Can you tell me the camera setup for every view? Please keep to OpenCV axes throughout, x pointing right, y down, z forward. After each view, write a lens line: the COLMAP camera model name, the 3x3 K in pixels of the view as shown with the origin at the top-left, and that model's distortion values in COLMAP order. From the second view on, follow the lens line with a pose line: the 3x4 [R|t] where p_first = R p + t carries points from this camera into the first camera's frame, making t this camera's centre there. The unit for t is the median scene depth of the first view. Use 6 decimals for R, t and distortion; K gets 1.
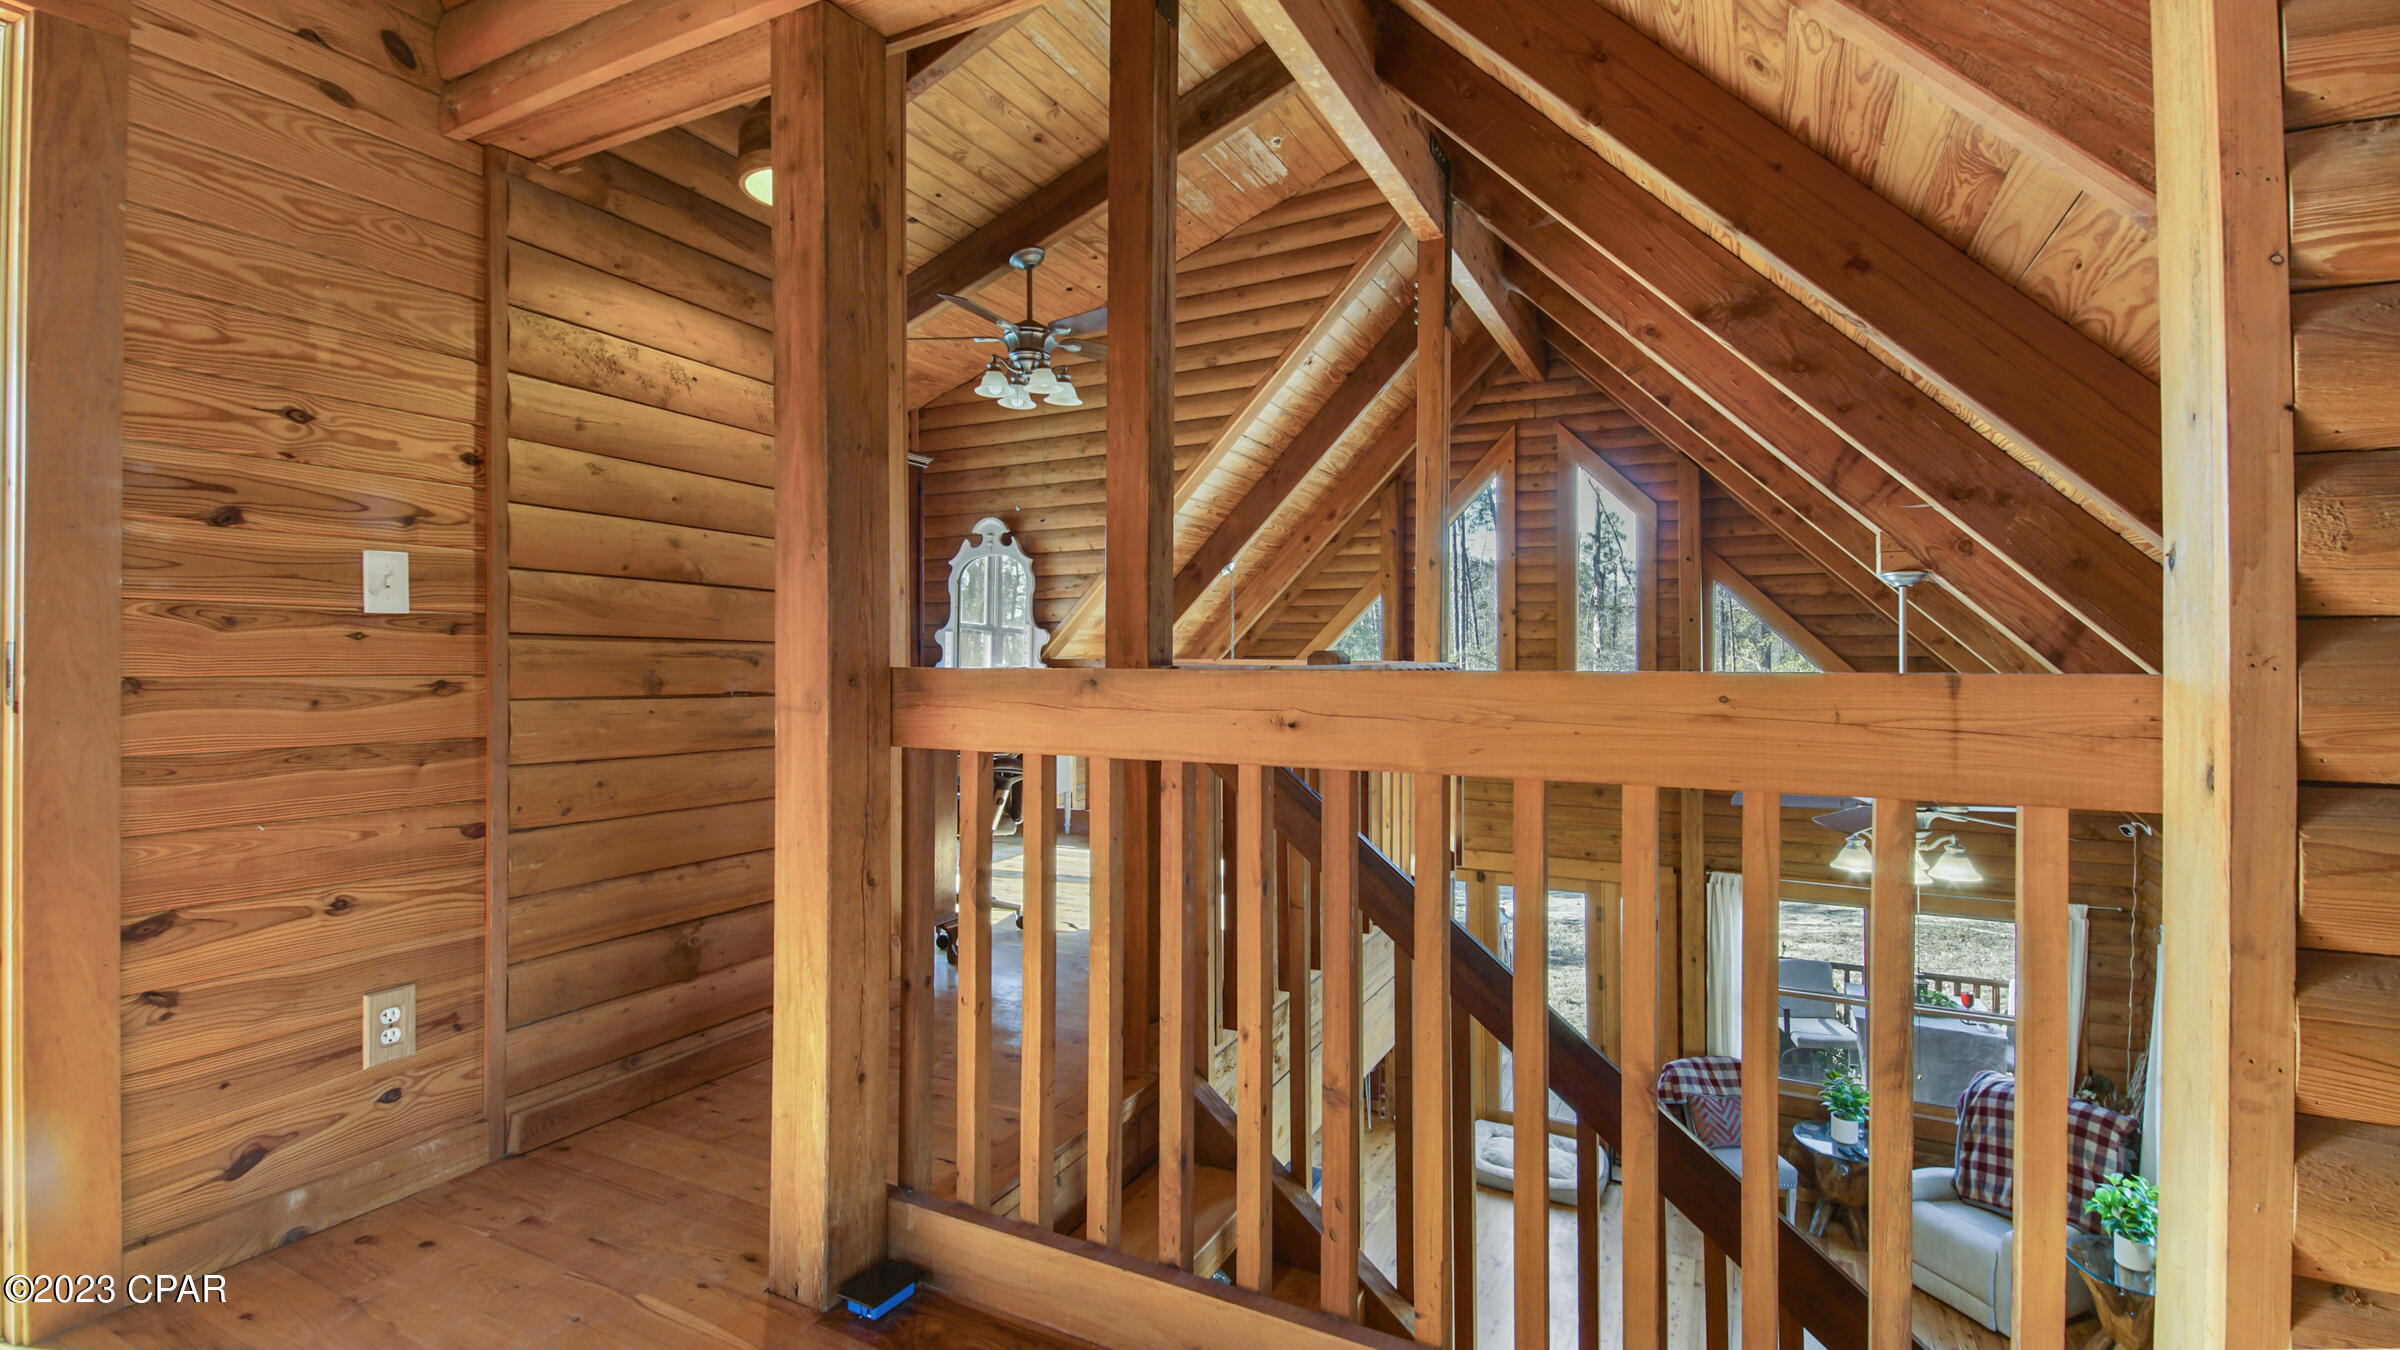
lens RADIAL K [[1063.7, 0, 1200.0], [0, 1063.7, 675.0], [0, 0, 1]] dist [0.000477, 0.000010]
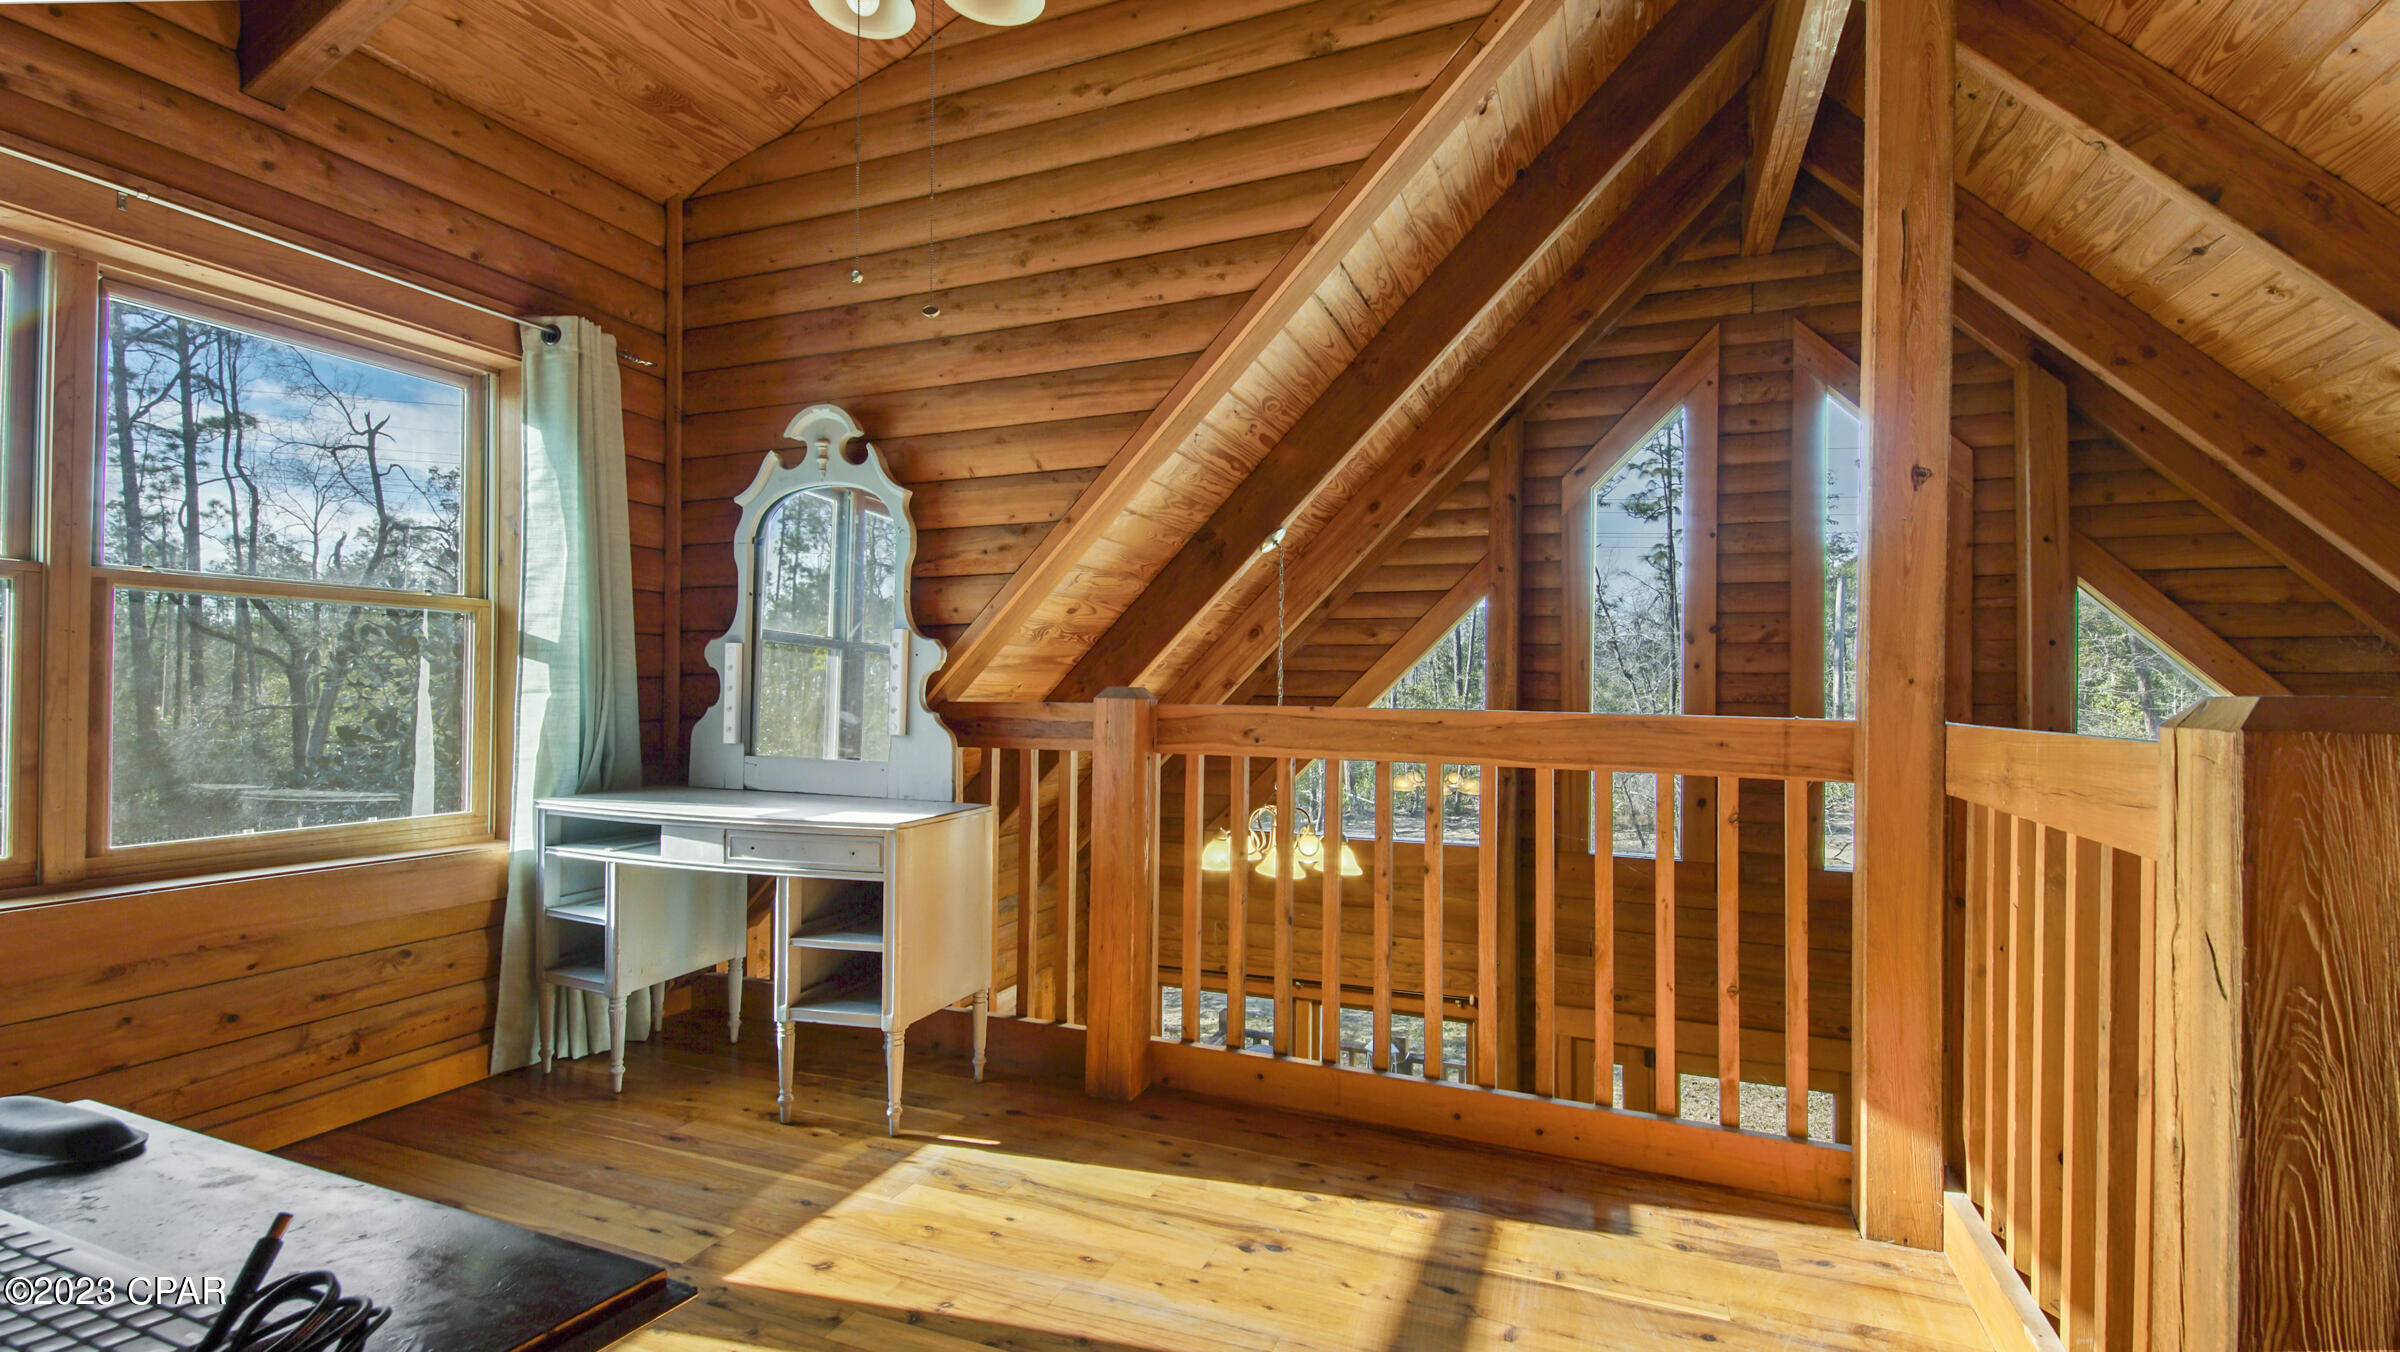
lens RADIAL K [[1067.3, 0, 1194.7], [0, 1067.3, 696.5], [0, 0, 1]] dist [0.012709, -0.000073]
pose [[0.995912, 0.008716, 0.089911, -0.063954], [-0.007546, 0.999882, -0.013349, -0.010569], [-0.090017, 0.012616, 0.995860, 0.446916]]
